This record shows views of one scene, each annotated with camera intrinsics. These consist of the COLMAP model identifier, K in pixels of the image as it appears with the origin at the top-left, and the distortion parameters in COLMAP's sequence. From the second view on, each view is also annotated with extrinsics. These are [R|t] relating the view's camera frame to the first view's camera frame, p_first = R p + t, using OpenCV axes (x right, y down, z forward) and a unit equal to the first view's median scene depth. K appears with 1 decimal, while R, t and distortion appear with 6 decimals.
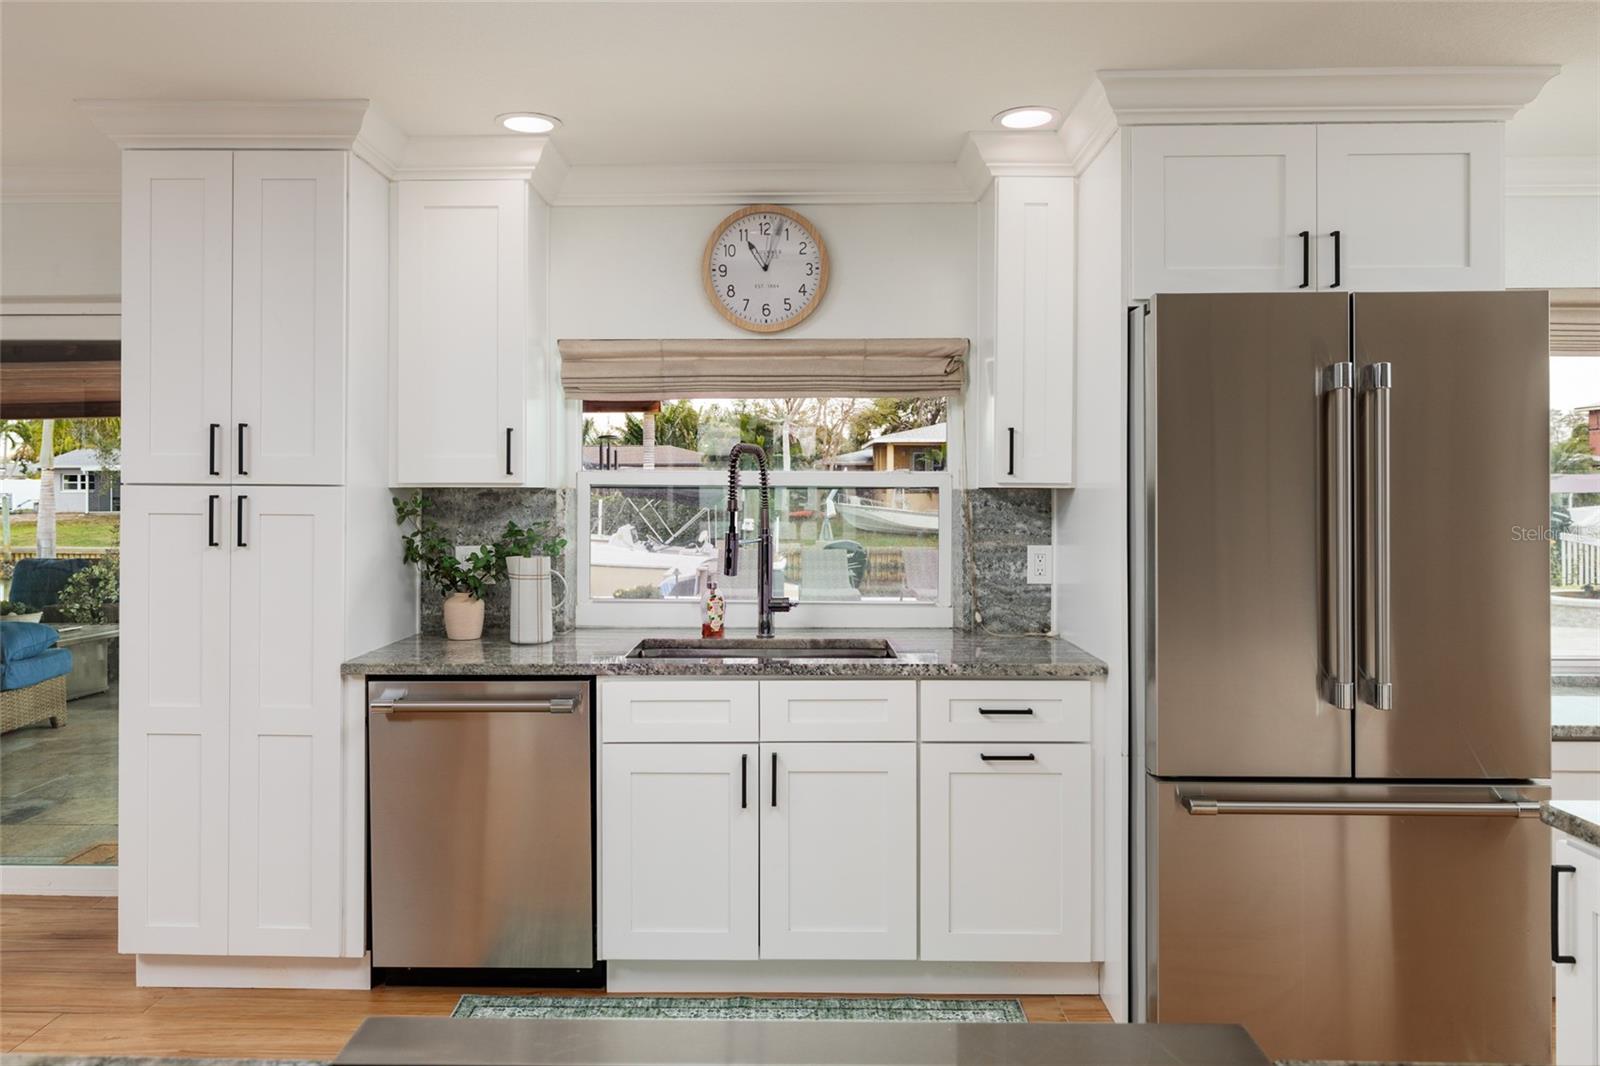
lens RADIAL K [[1114.6, 0, 778.7], [0, 1114.6, 490.2], [0, 0, 1]] dist [-0.004808, -0.001309]
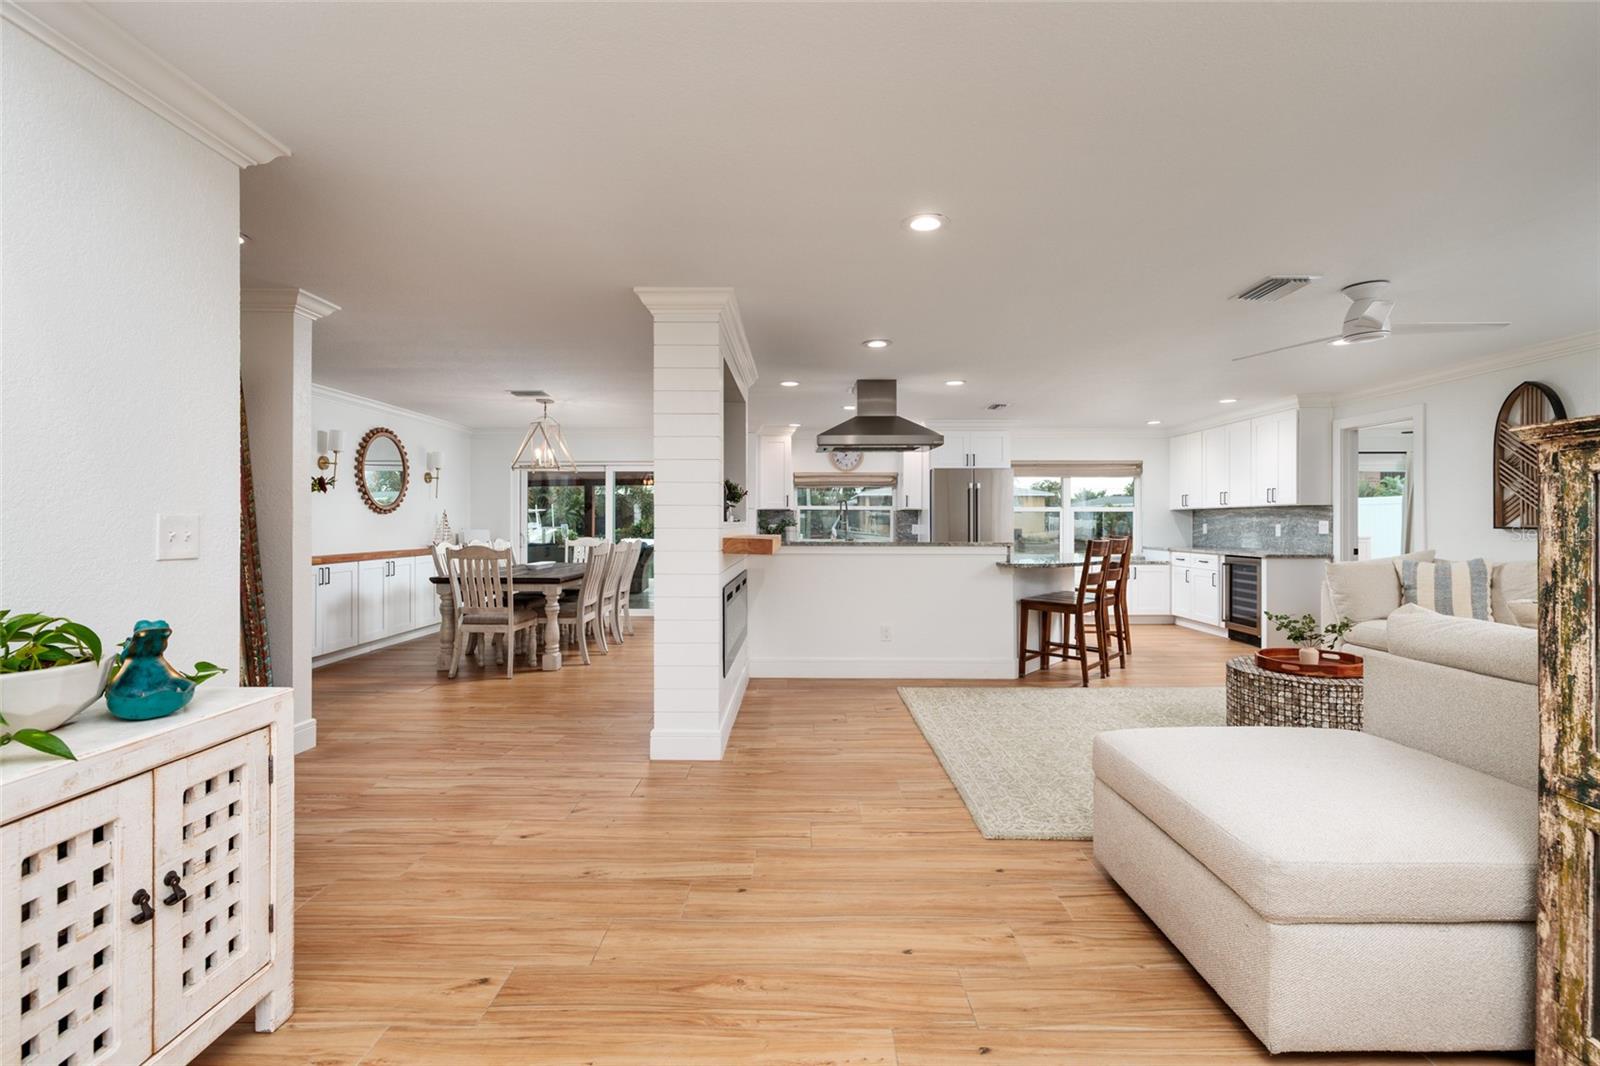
lens RADIAL K [[709.3, 0, 802.4], [0, 709.3, 525.7], [0, 0, 1]] dist [0.000080, -0.000056]
pose [[0.999915, 0.001669, 0.012917, -0.209164], [-0.001678, 0.999998, 0.000631, 0.051912], [-0.012916, -0.000653, 0.999916, -1.579411]]
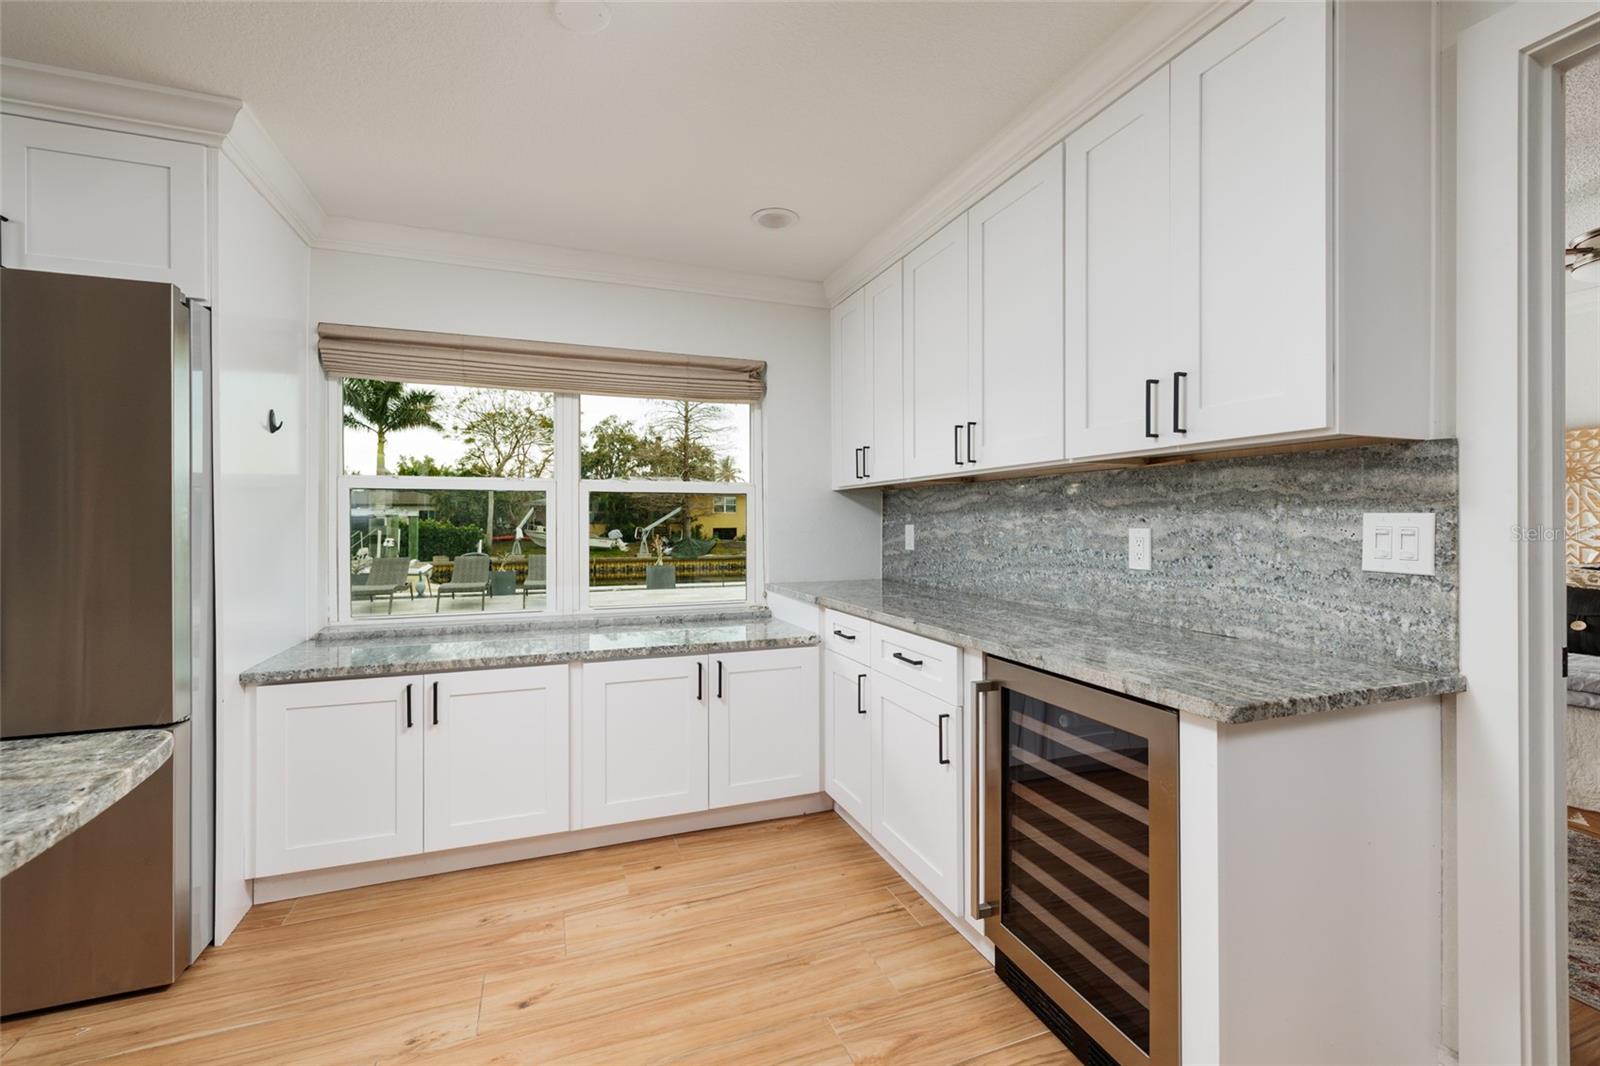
lens RADIAL K [[679.8, 0, 797.2], [0, 679.8, 523.9], [0, 0, 1]] dist [0.005827, -0.000172]
pose [[0.931971, 0.000048, 0.362533, 0.772959], [0.000351, 0.999999, -0.001035, 0.043649], [-0.362533, 0.001092, 0.931970, 0.111144]]
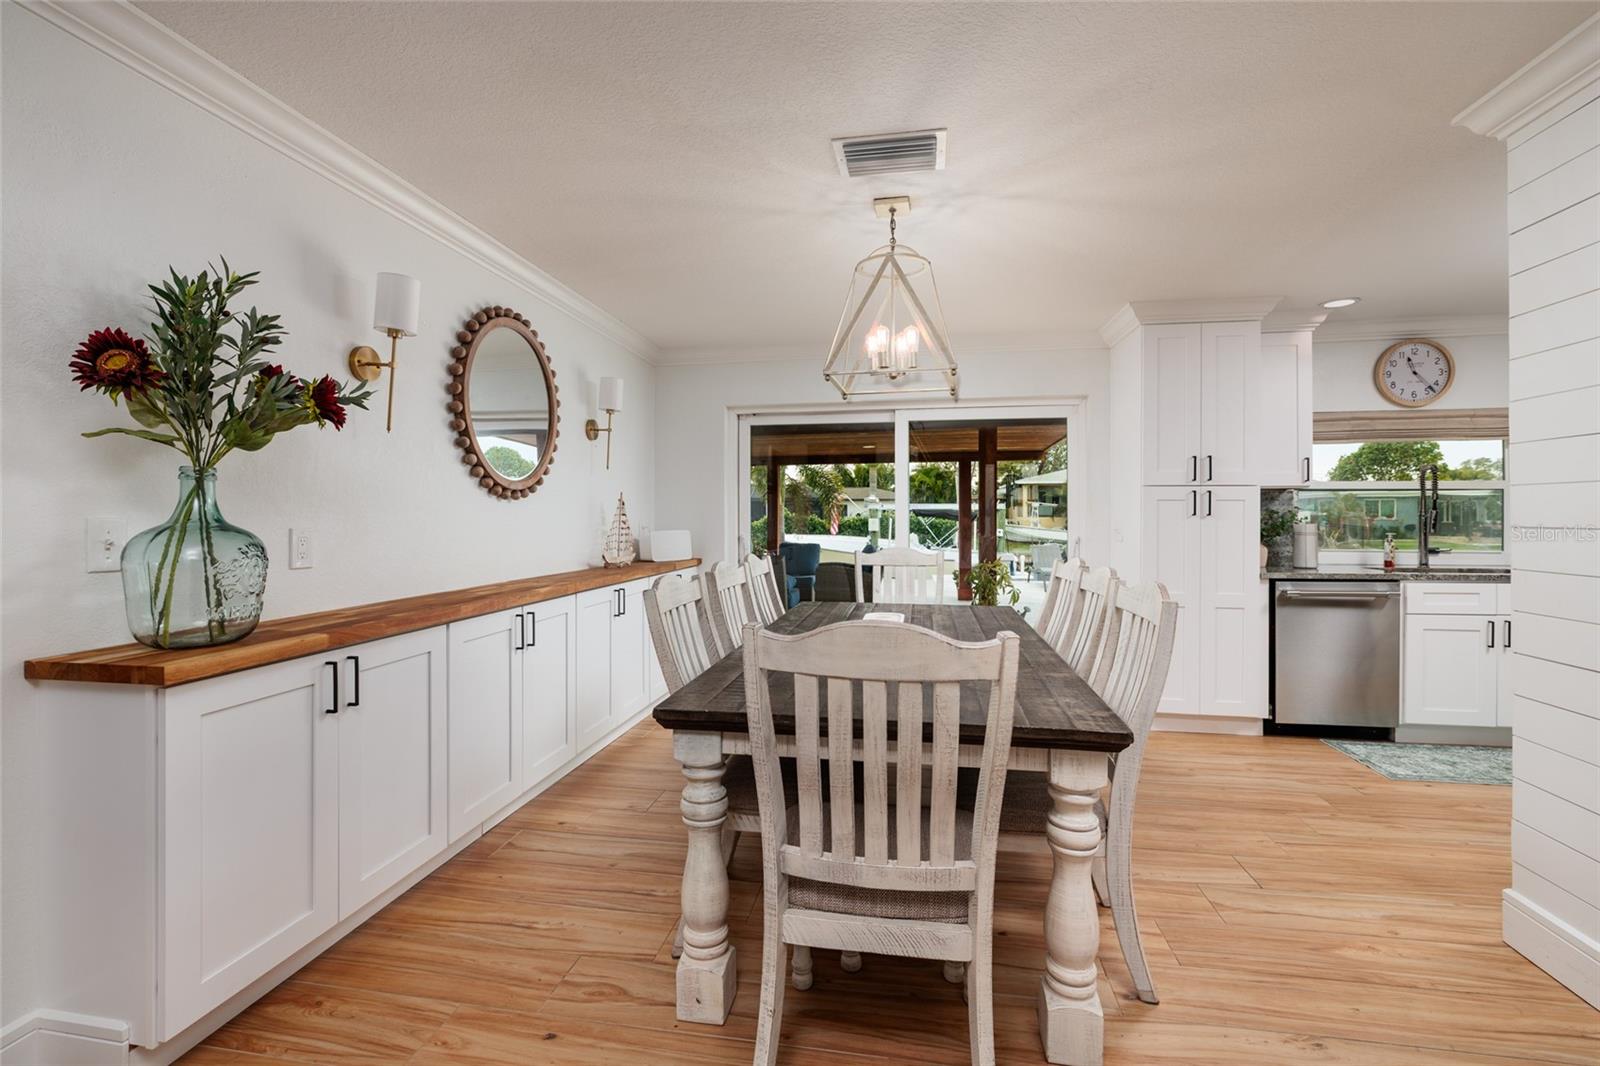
lens RADIAL K [[729.3, 0, 800.9], [0, 729.3, 519.1], [0, 0, 1]] dist [-0.002493, 0.000005]
pose [[0.989071, -0.001711, -0.147427, -0.888189], [0.002022, 0.999996, 0.001960, 0.045701], [0.147423, -0.002237, 0.989071, -0.381701]]
